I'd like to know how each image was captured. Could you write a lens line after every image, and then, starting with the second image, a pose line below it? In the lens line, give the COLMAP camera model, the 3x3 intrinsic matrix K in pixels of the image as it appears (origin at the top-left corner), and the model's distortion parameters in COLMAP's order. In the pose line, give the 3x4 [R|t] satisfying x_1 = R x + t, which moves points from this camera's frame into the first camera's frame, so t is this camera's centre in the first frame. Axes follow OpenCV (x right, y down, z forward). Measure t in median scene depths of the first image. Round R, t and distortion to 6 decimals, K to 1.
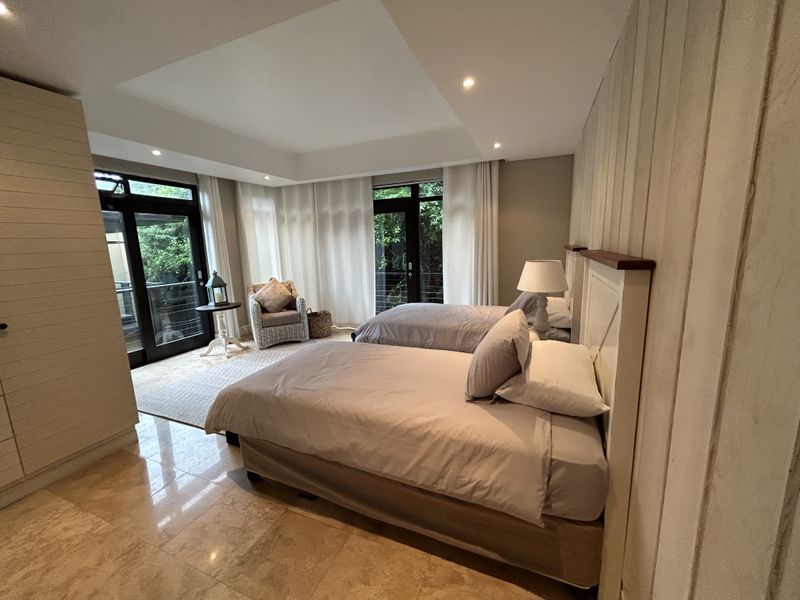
lens RADIAL K [[323.4, 0, 400.0], [0, 323.4, 300.0], [0, 0, 1]] dist [0.000698, -0.000144]
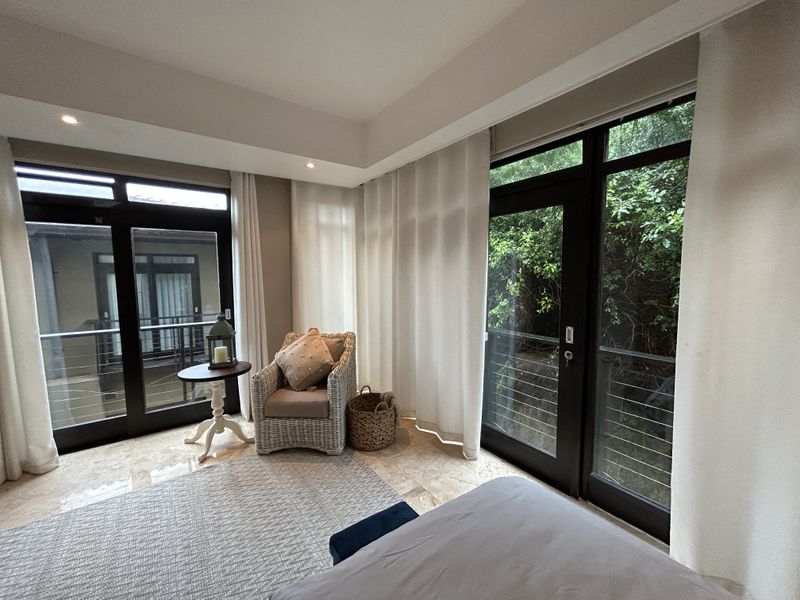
lens RADIAL K [[323.4, 0, 400.0], [0, 323.4, 300.0], [0, 0, 1]] dist [0.000698, -0.000144]
pose [[0.853427, 0.070142, -0.516471, 0.059519], [-0.108288, 0.993143, -0.044060, -0.114216], [0.509839, 0.093530, 0.855171, 0.564699]]
